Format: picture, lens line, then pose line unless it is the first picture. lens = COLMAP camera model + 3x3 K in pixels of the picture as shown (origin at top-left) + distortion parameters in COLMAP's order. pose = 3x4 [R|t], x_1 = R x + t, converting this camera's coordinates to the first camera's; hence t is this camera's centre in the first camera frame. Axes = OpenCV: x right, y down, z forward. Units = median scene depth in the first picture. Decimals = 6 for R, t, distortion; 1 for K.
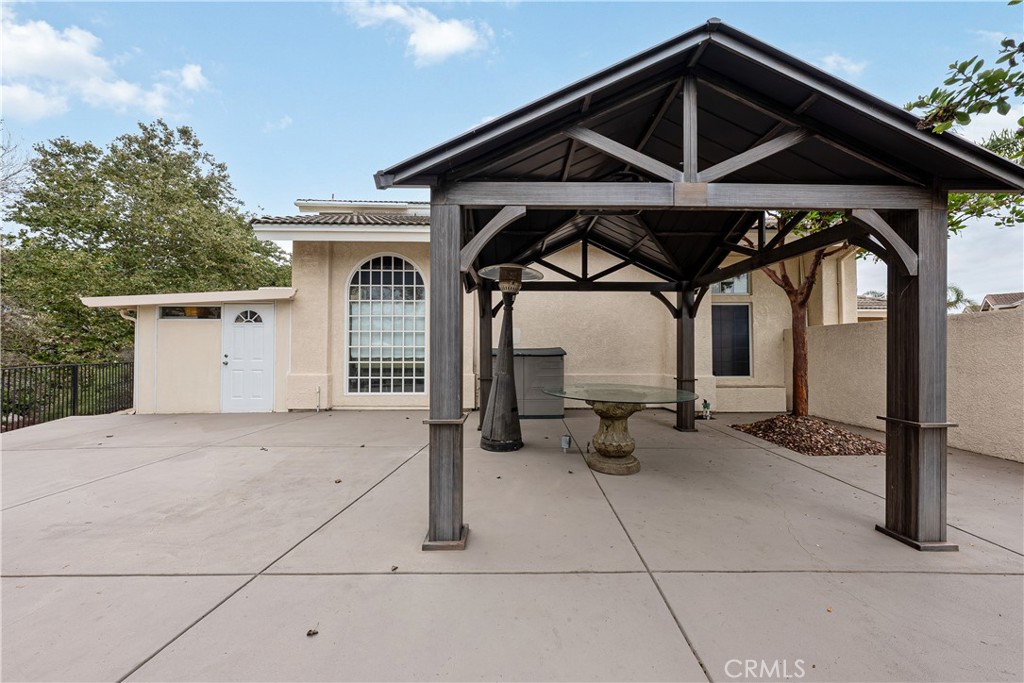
lens RADIAL K [[349.6, 0, 510.9], [0, 349.6, 337.0], [0, 0, 1]] dist [-0.007883, 0.003212]
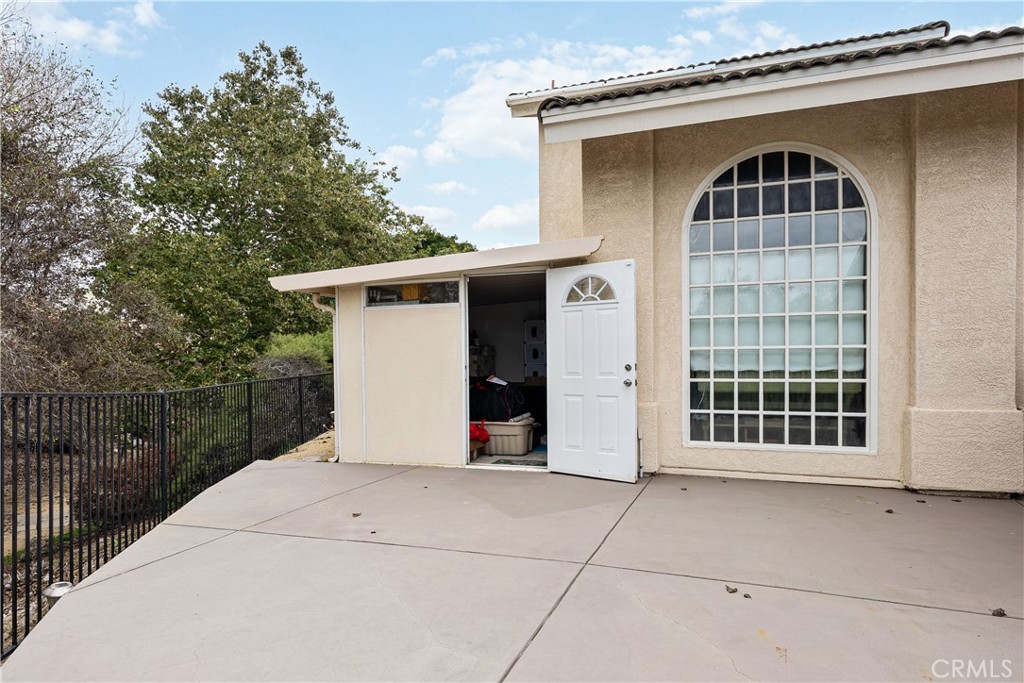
lens RADIAL K [[580.9, 0, 512.0], [0, 580.9, 341.5], [0, 0, 1]] dist [0.030647, 0.000208]
pose [[0.931892, -0.018641, -0.362257, -0.399988], [0.023176, 0.999698, 0.008176, 0.005585], [0.361995, -0.016015, 0.932042, 0.144305]]
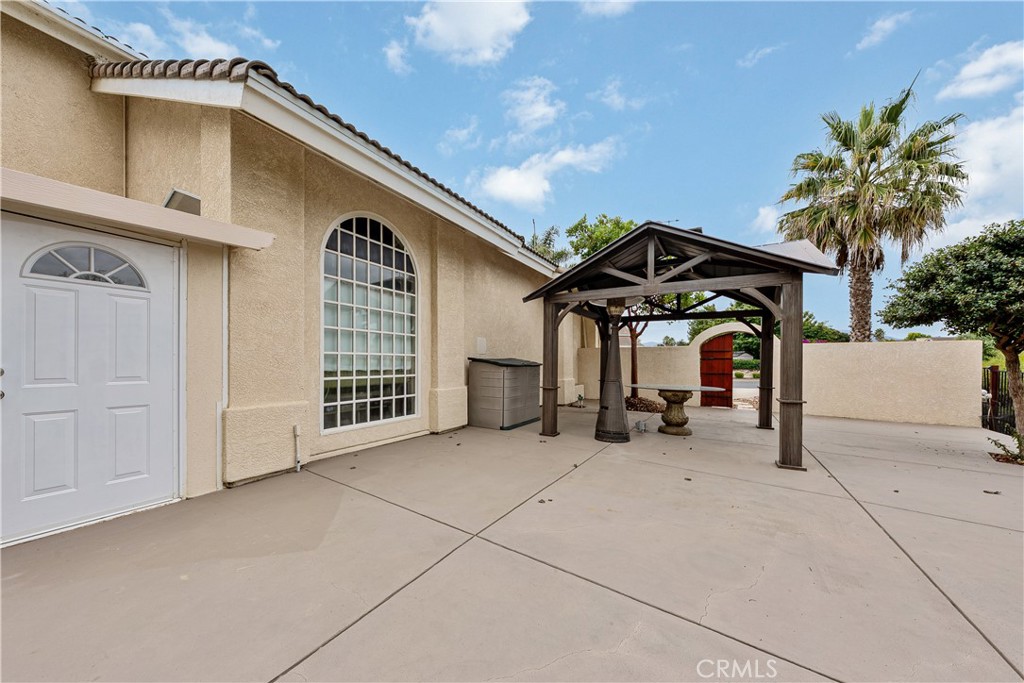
lens RADIAL K [[357.6, 0, 512.3], [0, 357.6, 348.9], [0, 0, 1]] dist [-0.028182, 0.005526]
pose [[0.531468, 0.034823, 0.846363, -0.790256], [-0.034201, 0.999222, -0.019636, 0.022023], [-0.846388, -0.018511, 0.532245, 0.403430]]
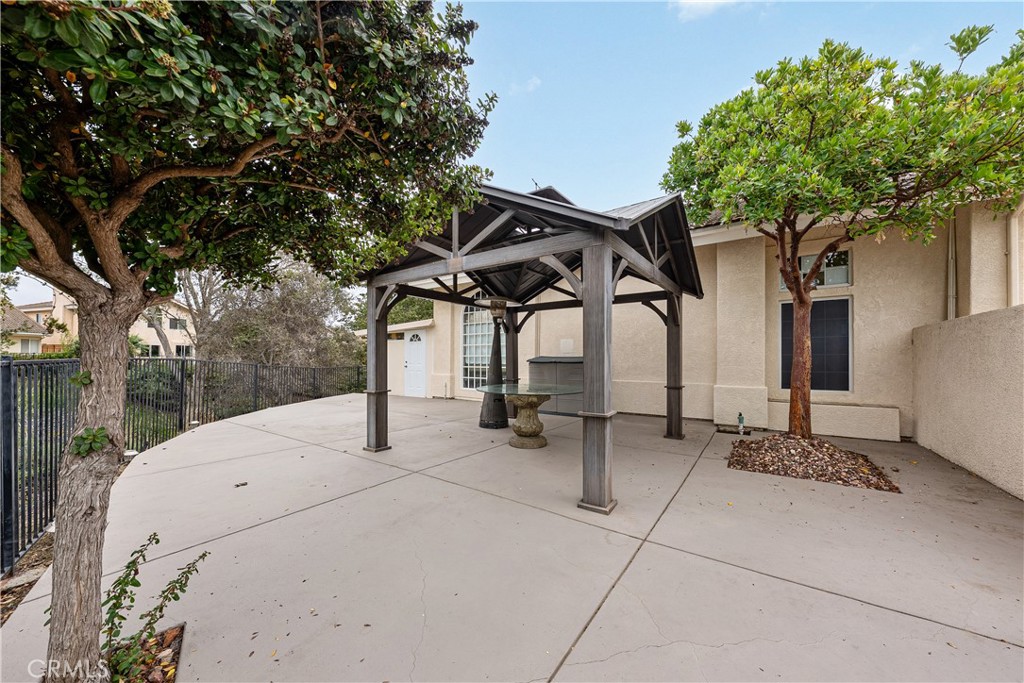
lens RADIAL K [[361.6, 0, 512.0], [0, 361.6, 341.5], [0, 0, 1]] dist [-0.029592, 0.005743]
pose [[0.804934, -0.029342, -0.592638, 0.572175], [0.022932, 0.999569, -0.018342, 0.000301], [0.592921, 0.001174, 0.805260, -0.079153]]
